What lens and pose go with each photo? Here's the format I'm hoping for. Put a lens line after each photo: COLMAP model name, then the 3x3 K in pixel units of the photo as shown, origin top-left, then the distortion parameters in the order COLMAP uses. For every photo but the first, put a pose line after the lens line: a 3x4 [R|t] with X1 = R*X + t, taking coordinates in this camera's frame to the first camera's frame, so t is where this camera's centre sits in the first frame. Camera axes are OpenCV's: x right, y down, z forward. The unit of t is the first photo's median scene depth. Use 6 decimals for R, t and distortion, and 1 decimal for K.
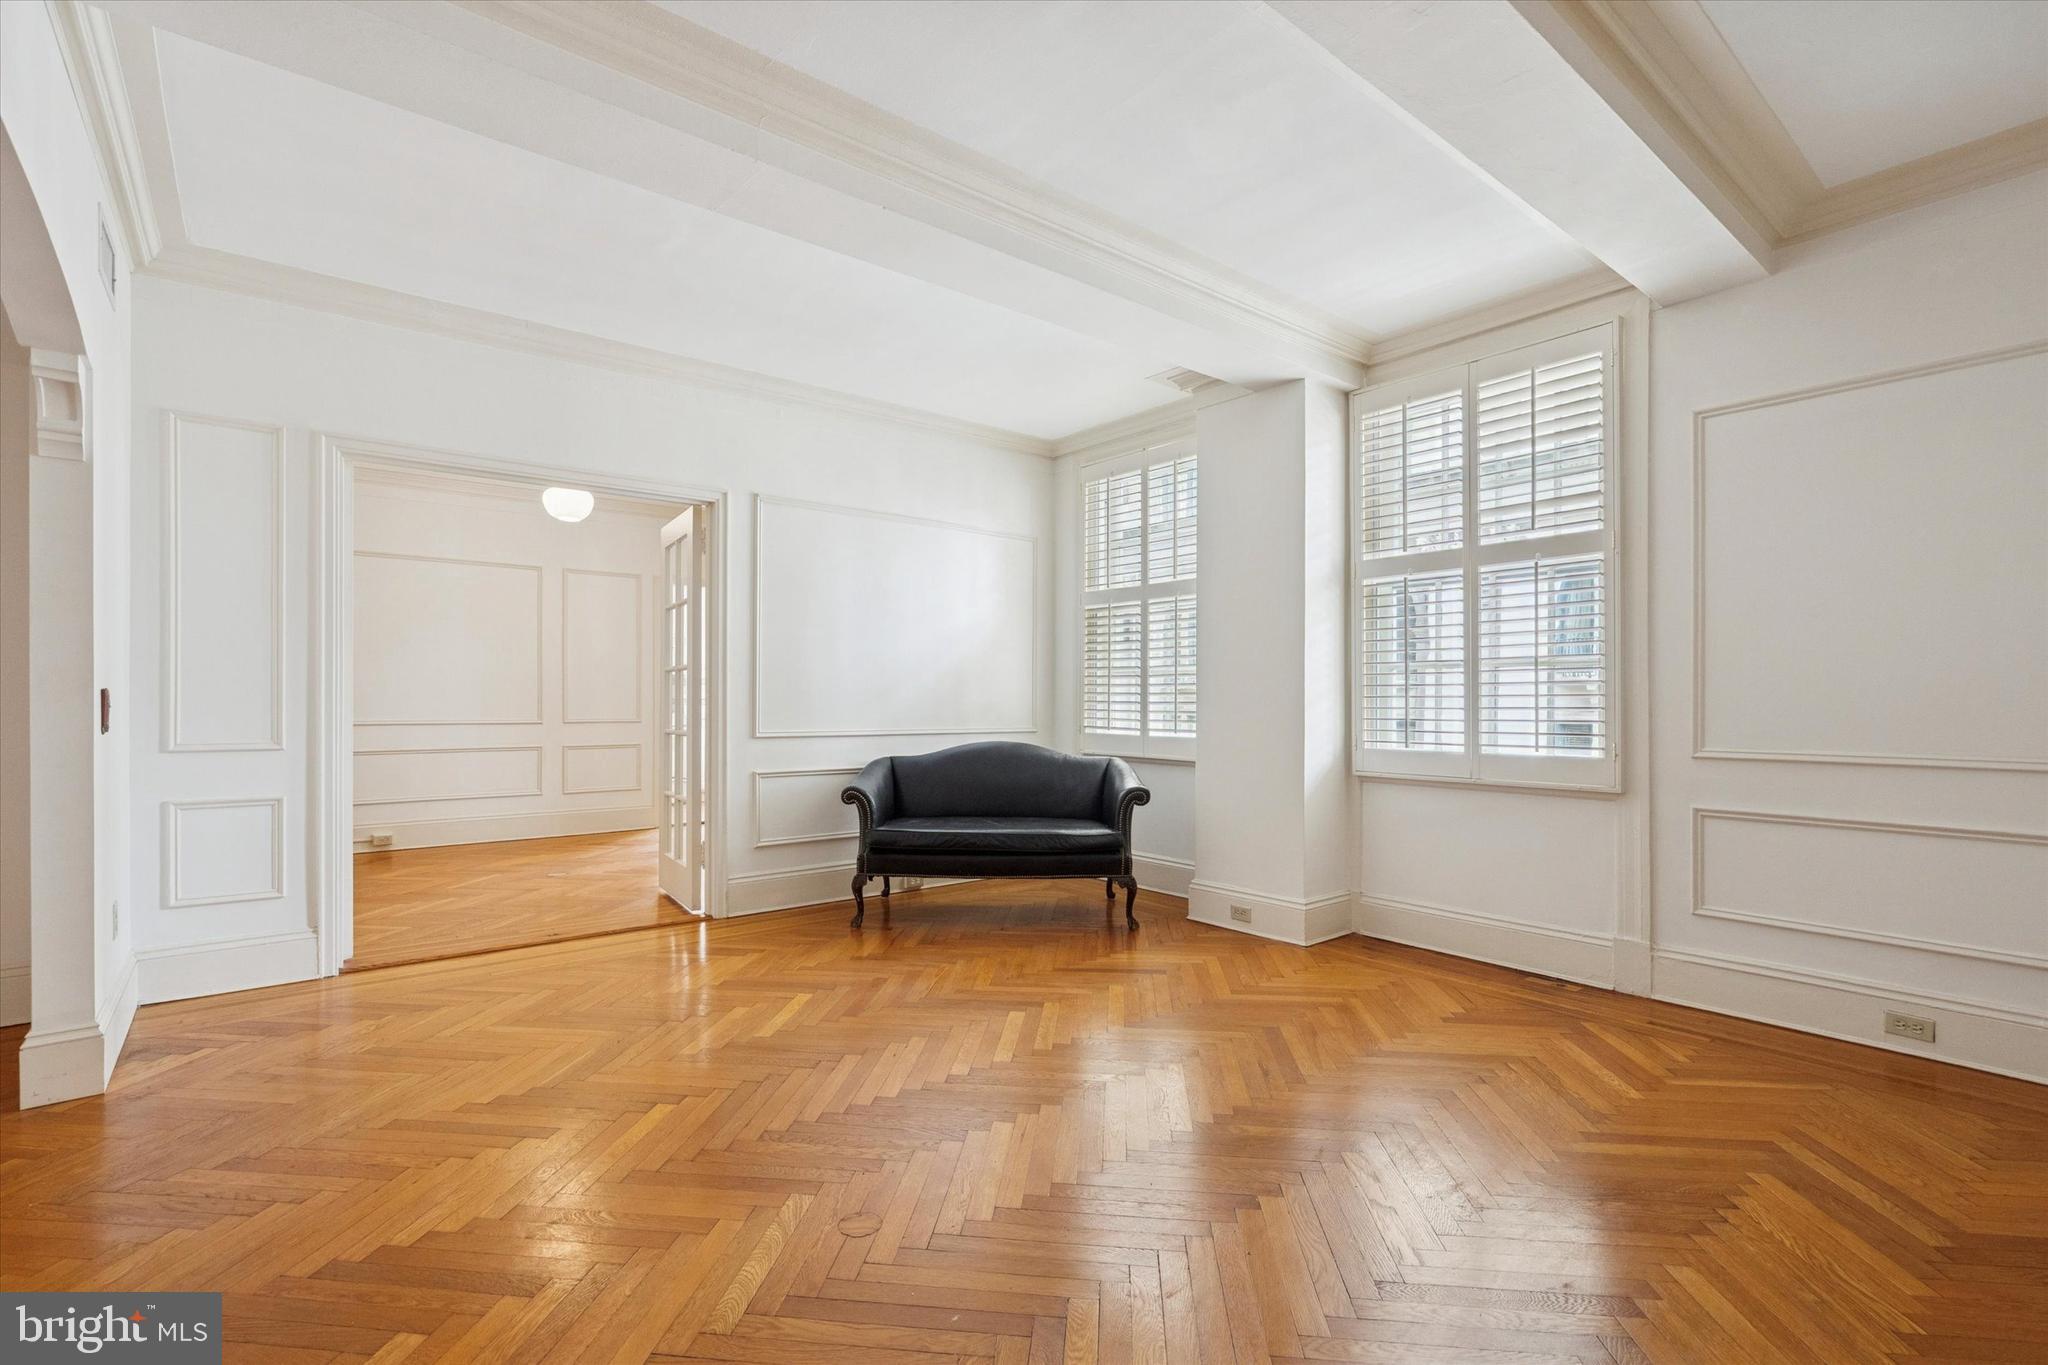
lens RADIAL K [[937.6, 0, 1019.5], [0, 937.6, 698.1], [0, 0, 1]] dist [-0.003189, 0.001254]
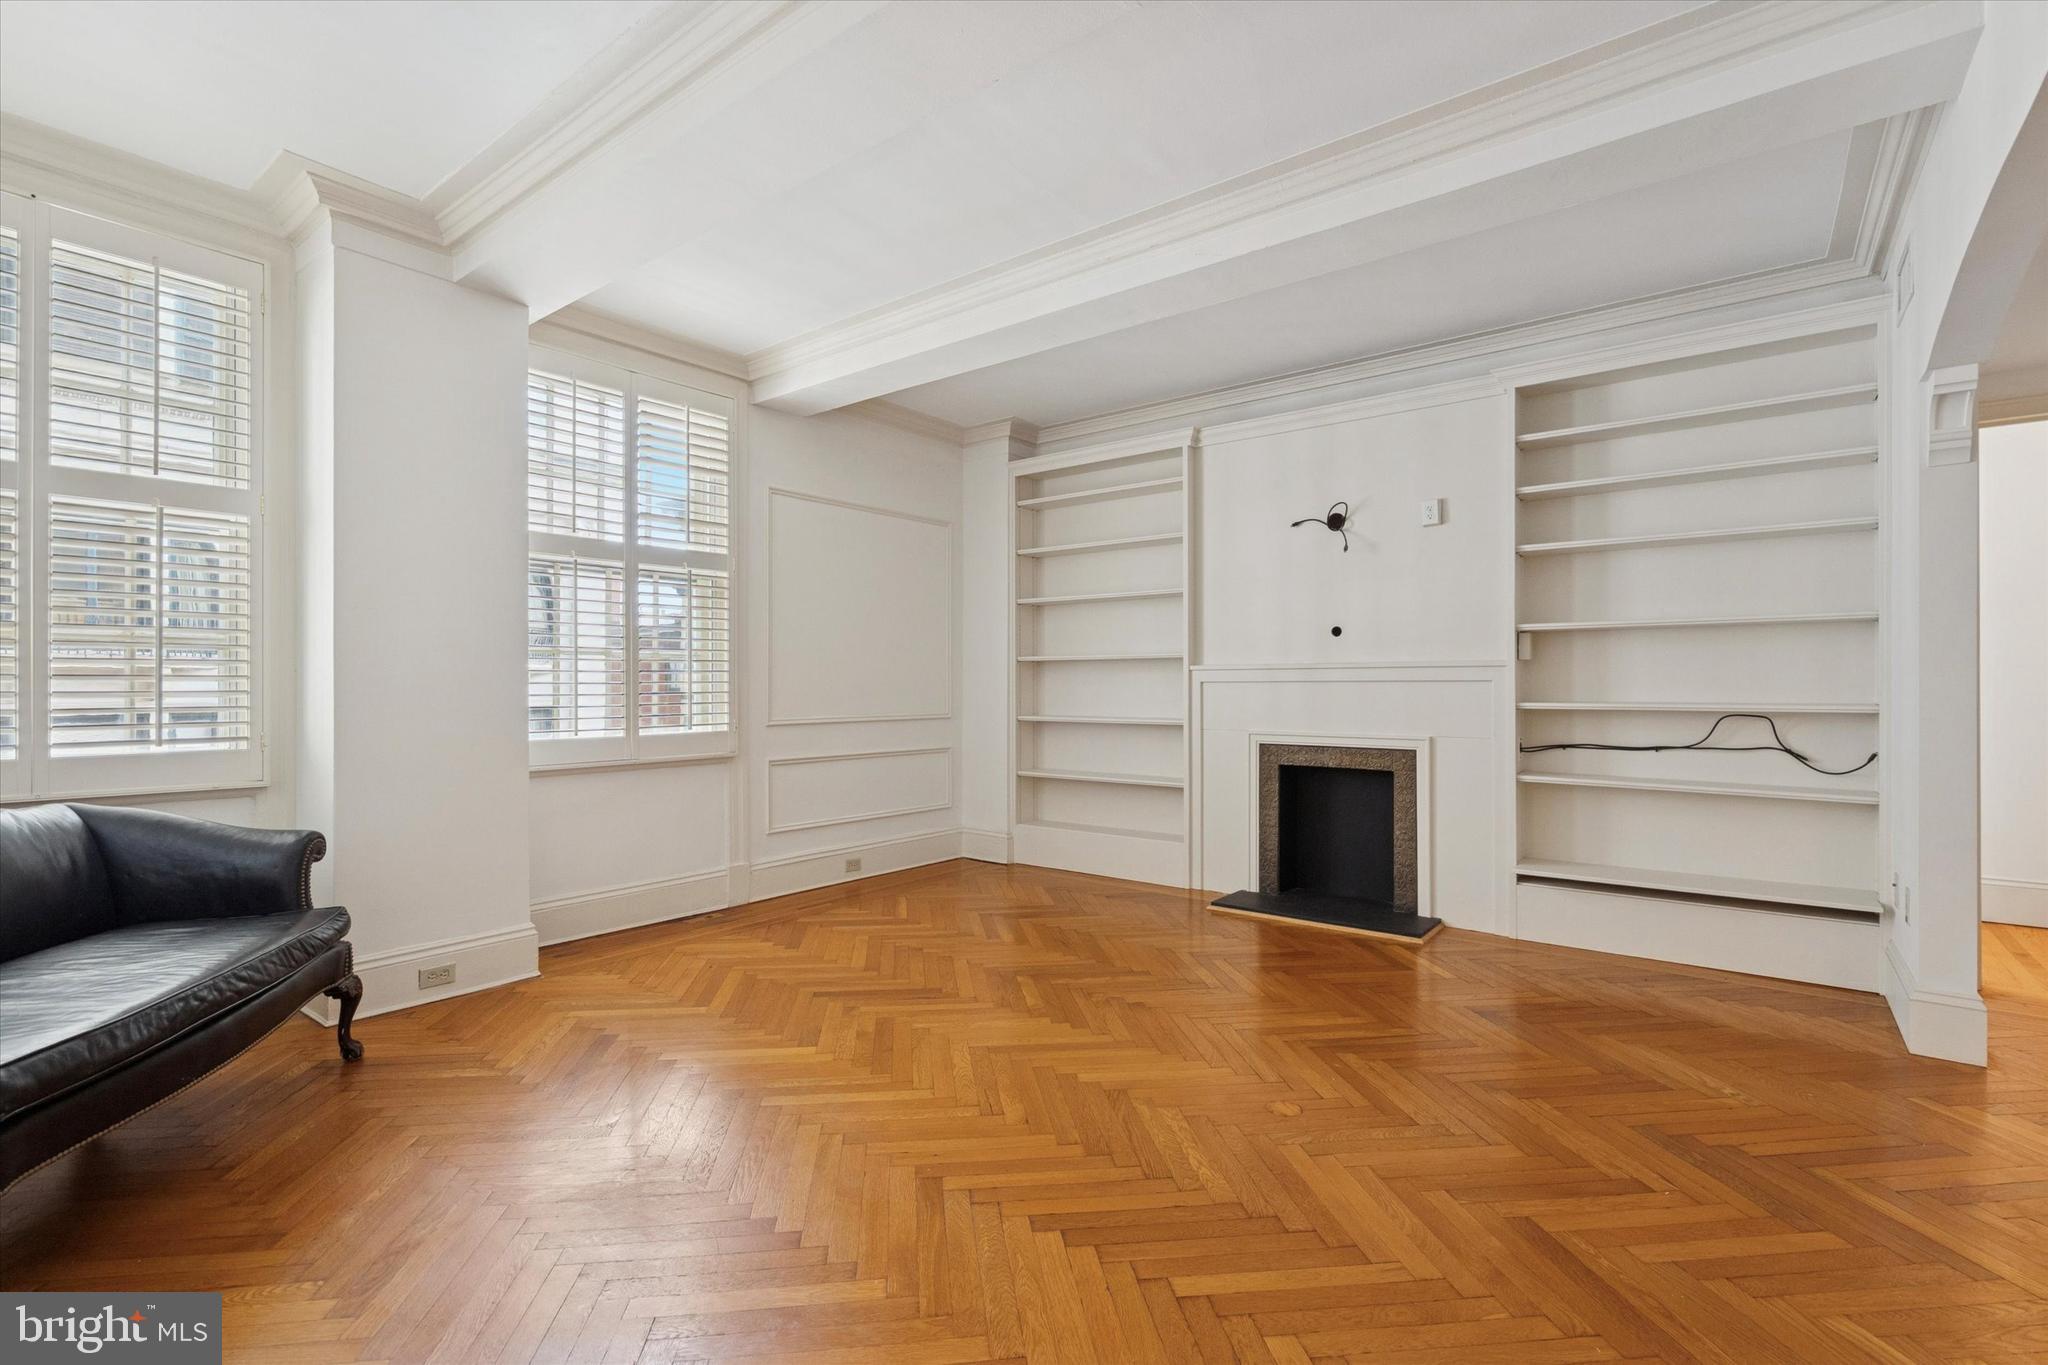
lens RADIAL K [[906.4, 0, 1029.3], [0, 906.4, 690.0], [0, 0, 1]] dist [-0.022378, 0.001475]
pose [[-0.226841, -0.003597, 0.973925, -0.578213], [0.004882, 0.999976, 0.004830, 0.002993], [-0.973920, 0.005850, -0.226818, 0.733294]]
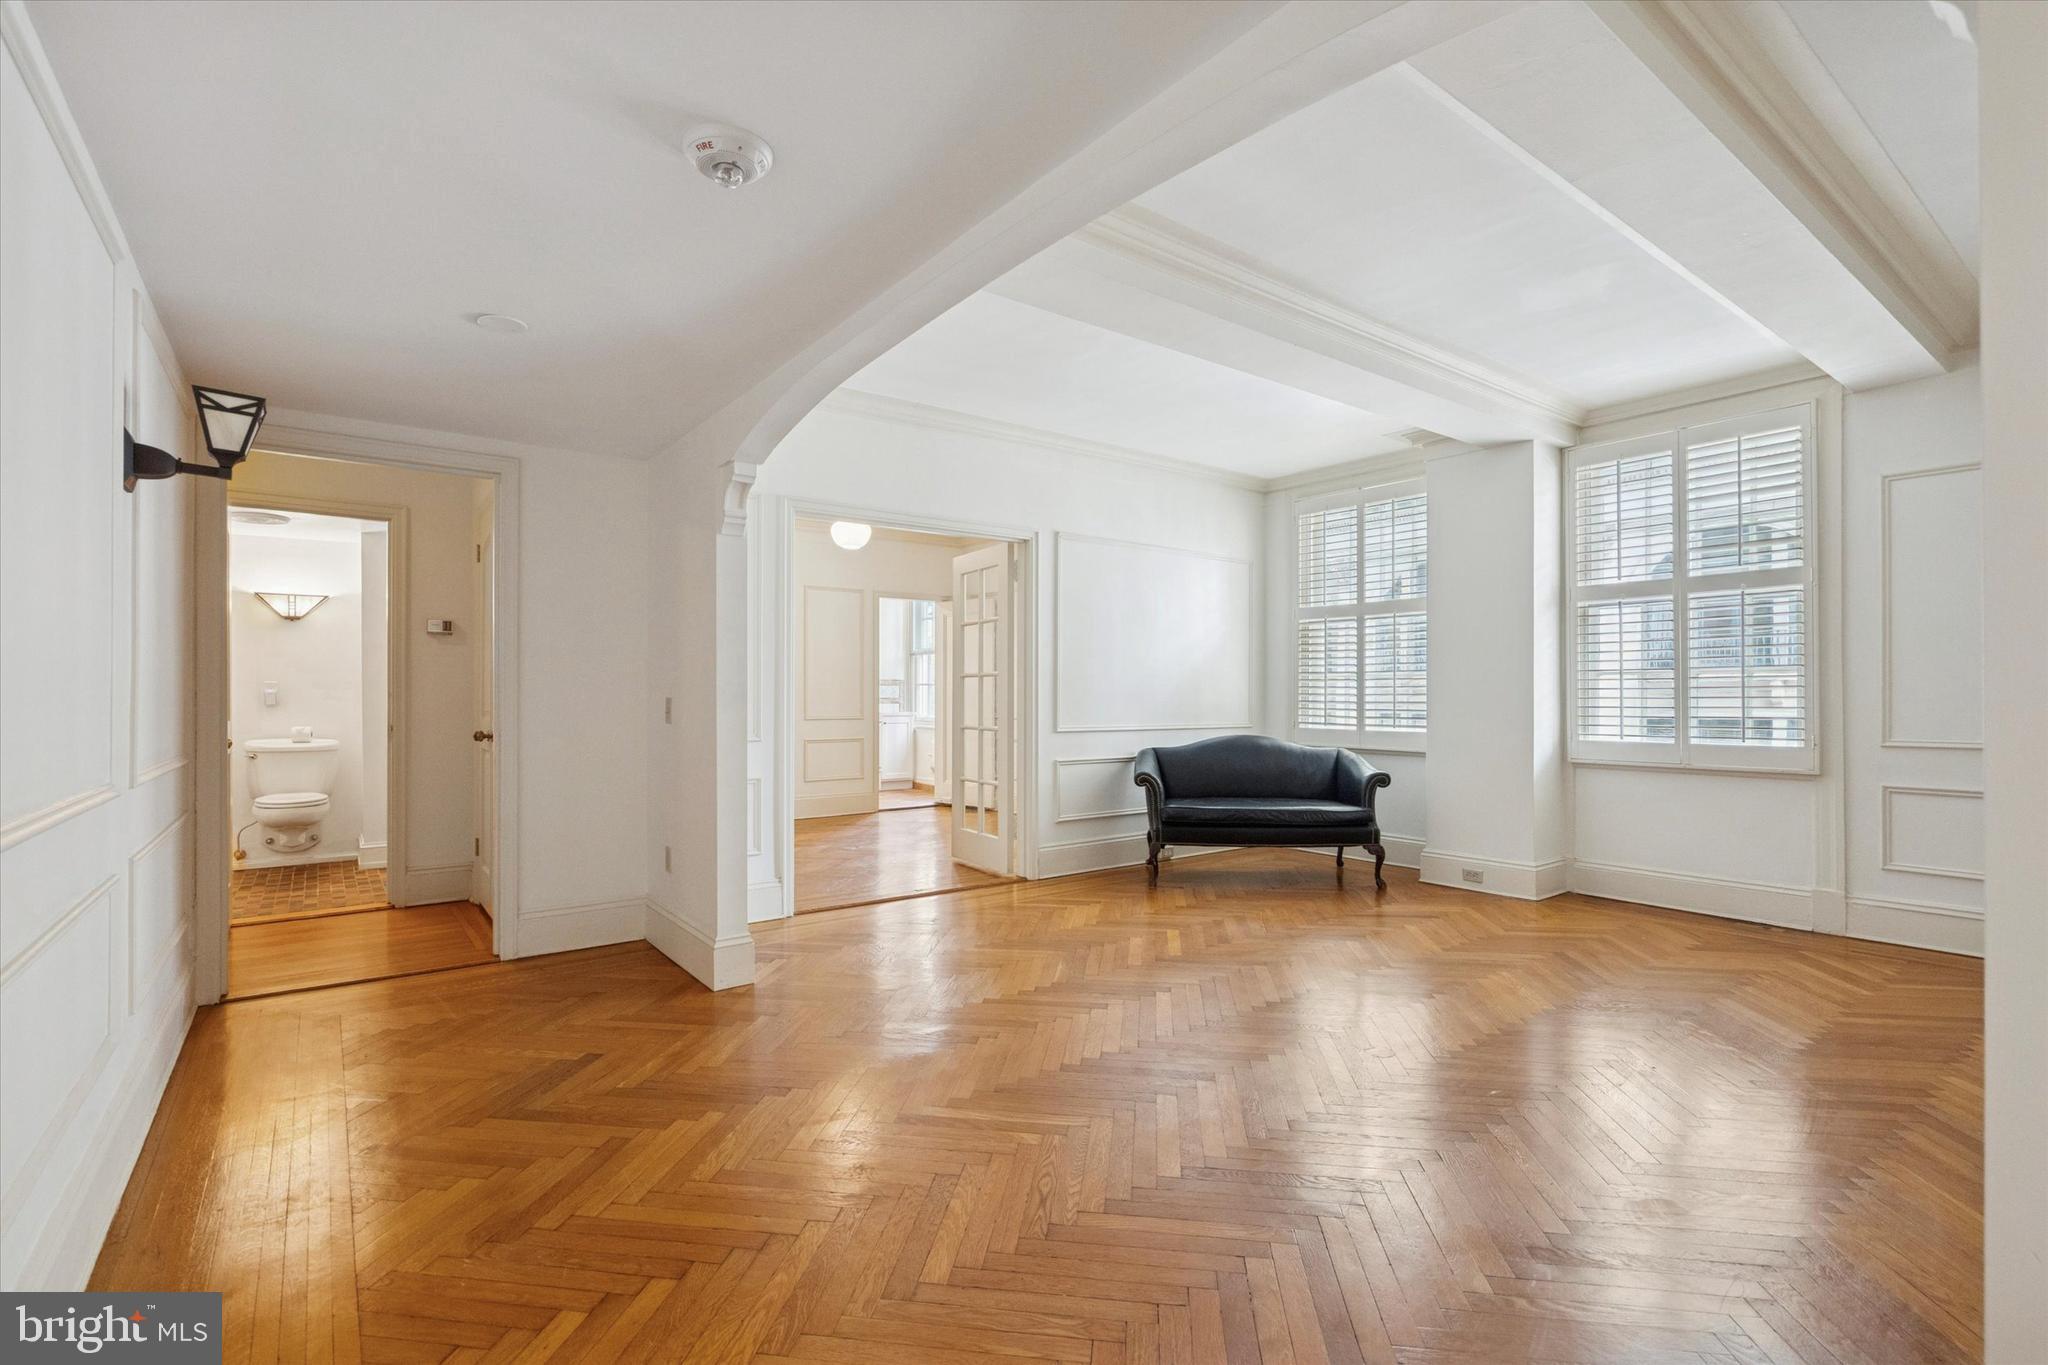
lens RADIAL K [[937.6, 0, 1015.6], [0, 937.6, 691.3], [0, 0, 1]] dist [-0.003189, 0.001254]
pose [[0.999418, -0.001967, -0.034053, -0.329722], [0.001877, 0.999995, -0.002700, -0.008300], [0.034058, 0.002634, 0.999416, -0.249224]]
